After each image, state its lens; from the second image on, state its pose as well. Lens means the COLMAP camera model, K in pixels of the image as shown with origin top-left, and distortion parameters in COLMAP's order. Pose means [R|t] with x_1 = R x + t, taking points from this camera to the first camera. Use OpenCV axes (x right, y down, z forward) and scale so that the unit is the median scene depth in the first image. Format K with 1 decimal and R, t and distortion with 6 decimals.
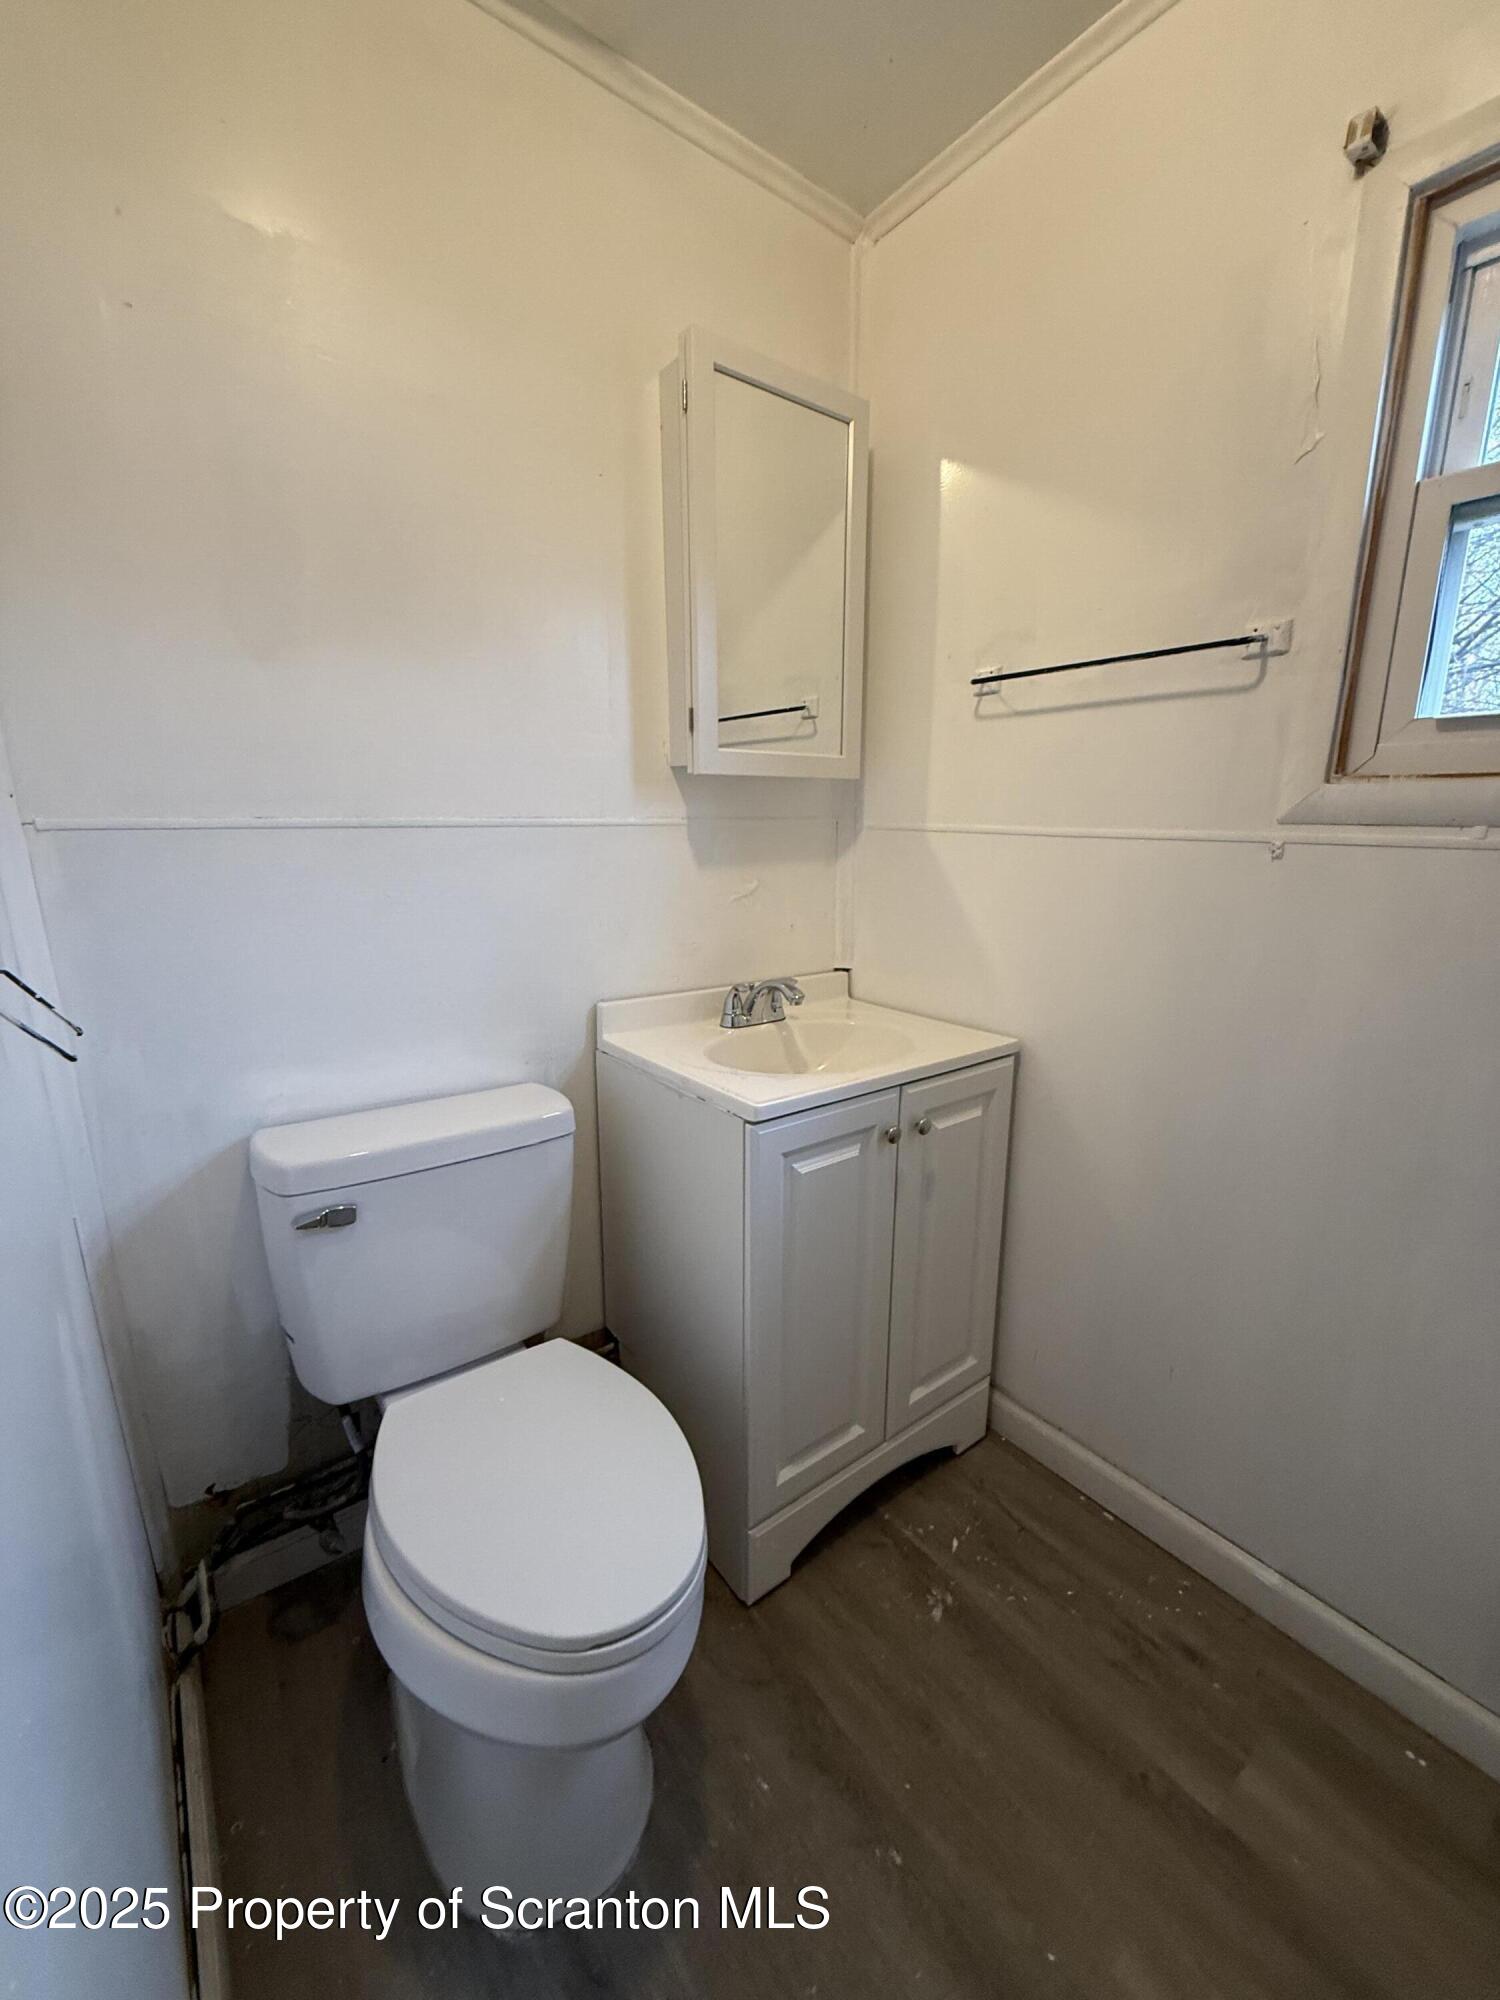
lens RADIAL K [[797.2, 0, 750.7], [0, 797.2, 1001.0], [0, 0, 1]] dist [-0.002104, 0.000527]
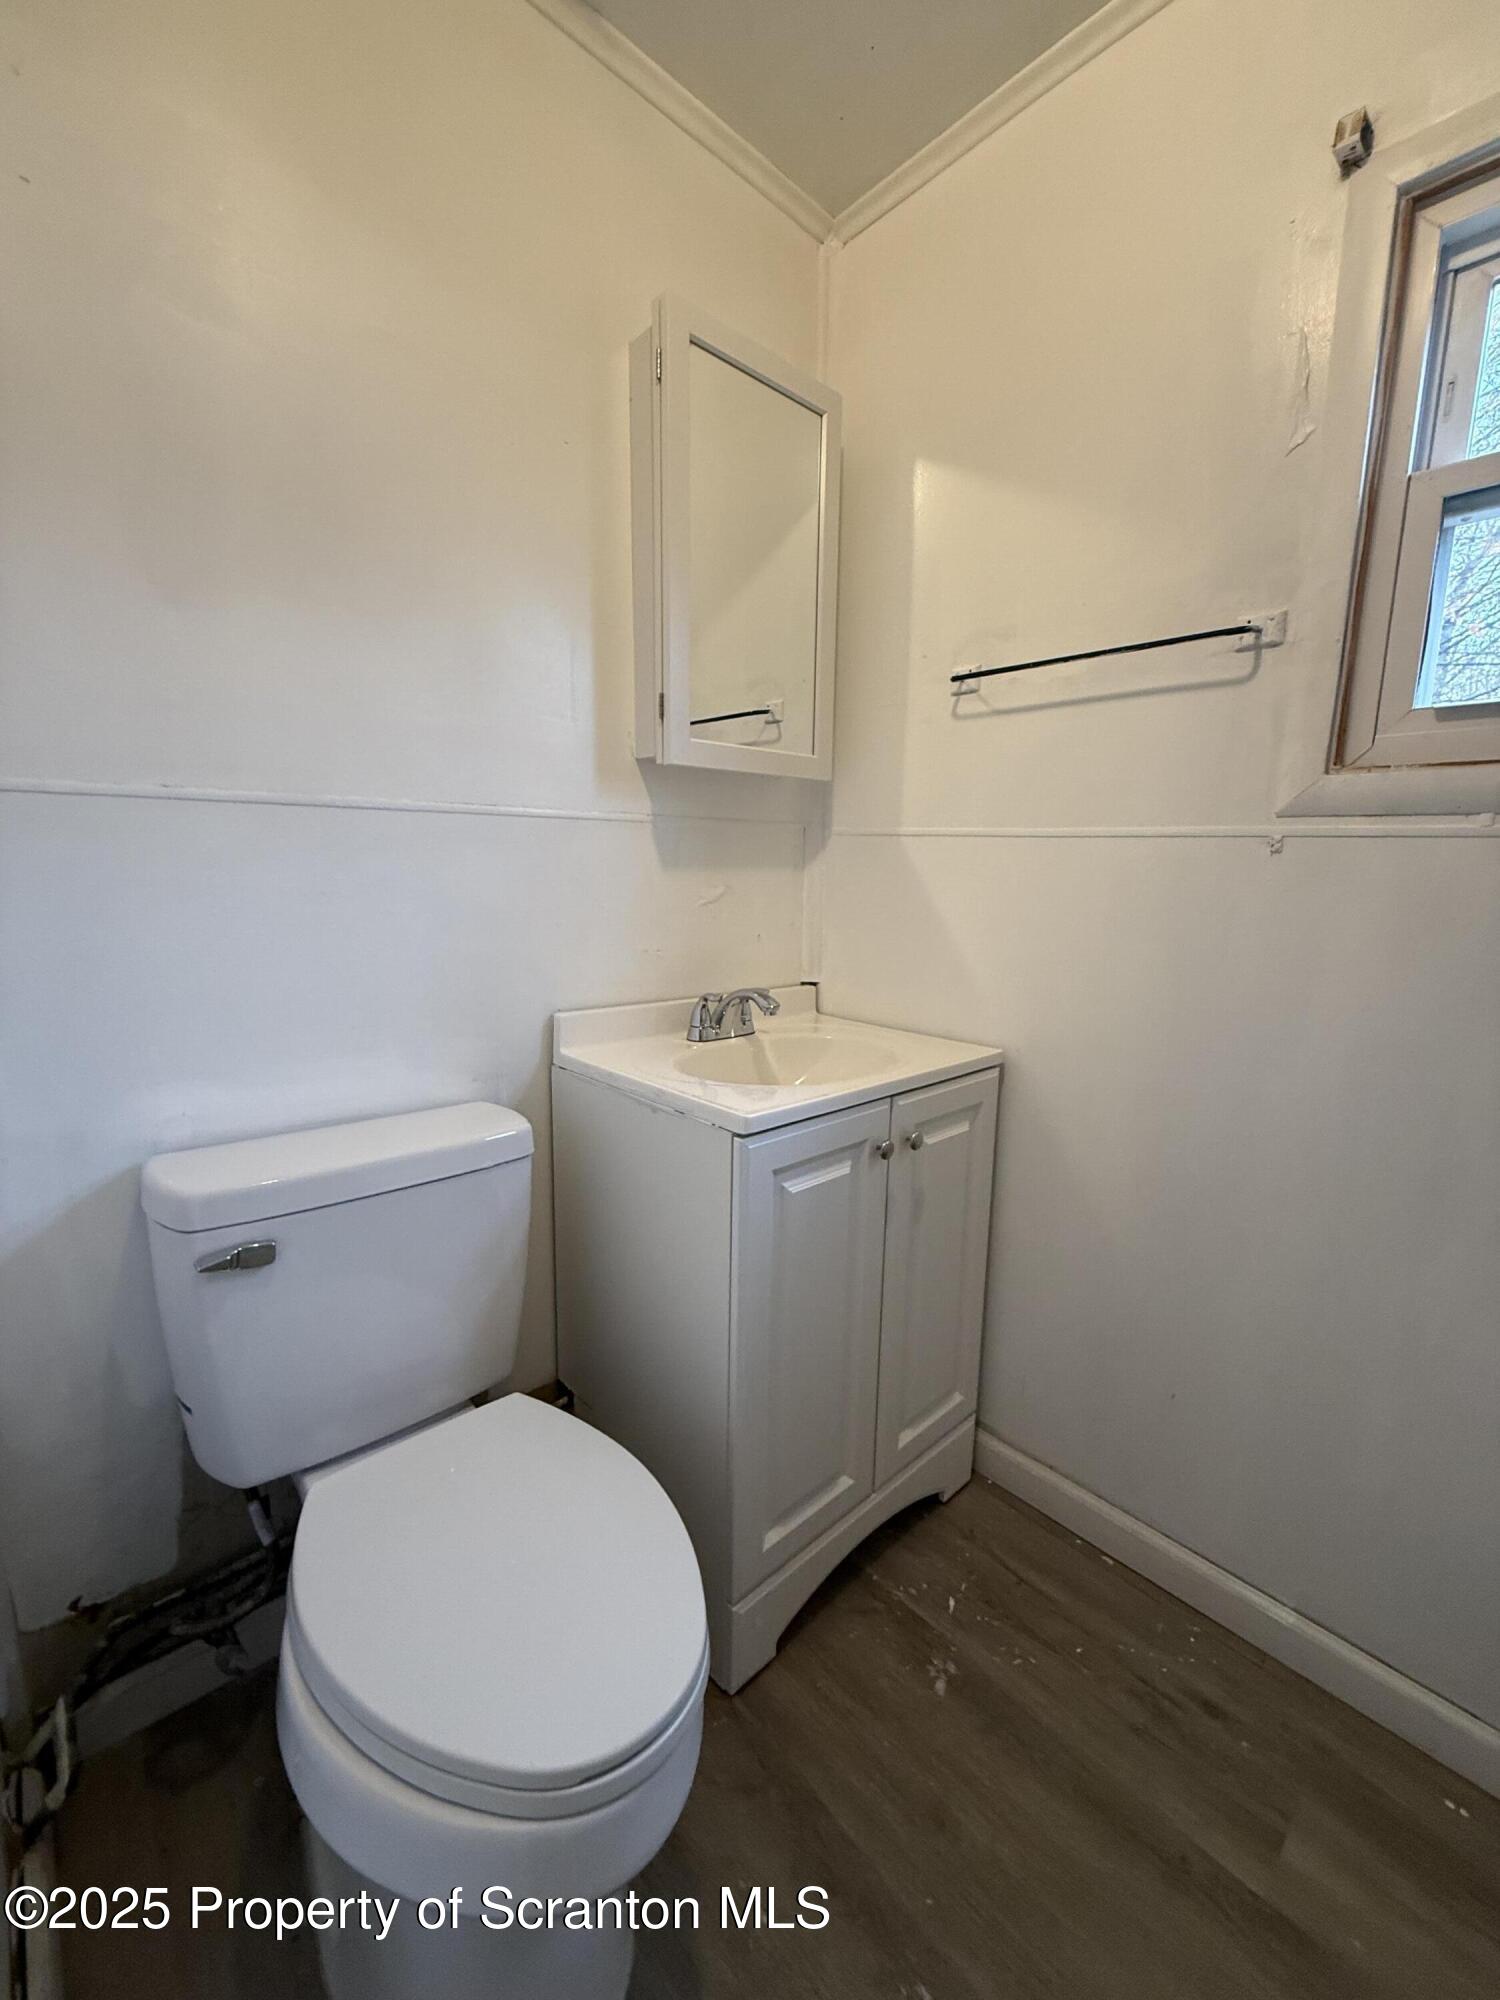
lens RADIAL K [[797.2, 0, 752.0], [0, 797.2, 1000.5], [0, 0, 1]] dist [-0.002104, 0.000527]
pose [[0.995340, -0.002280, 0.096404, -0.065614], [0.007294, 0.998637, -0.051689, 0.042978], [-0.096154, 0.052152, 0.993999, 0.090611]]
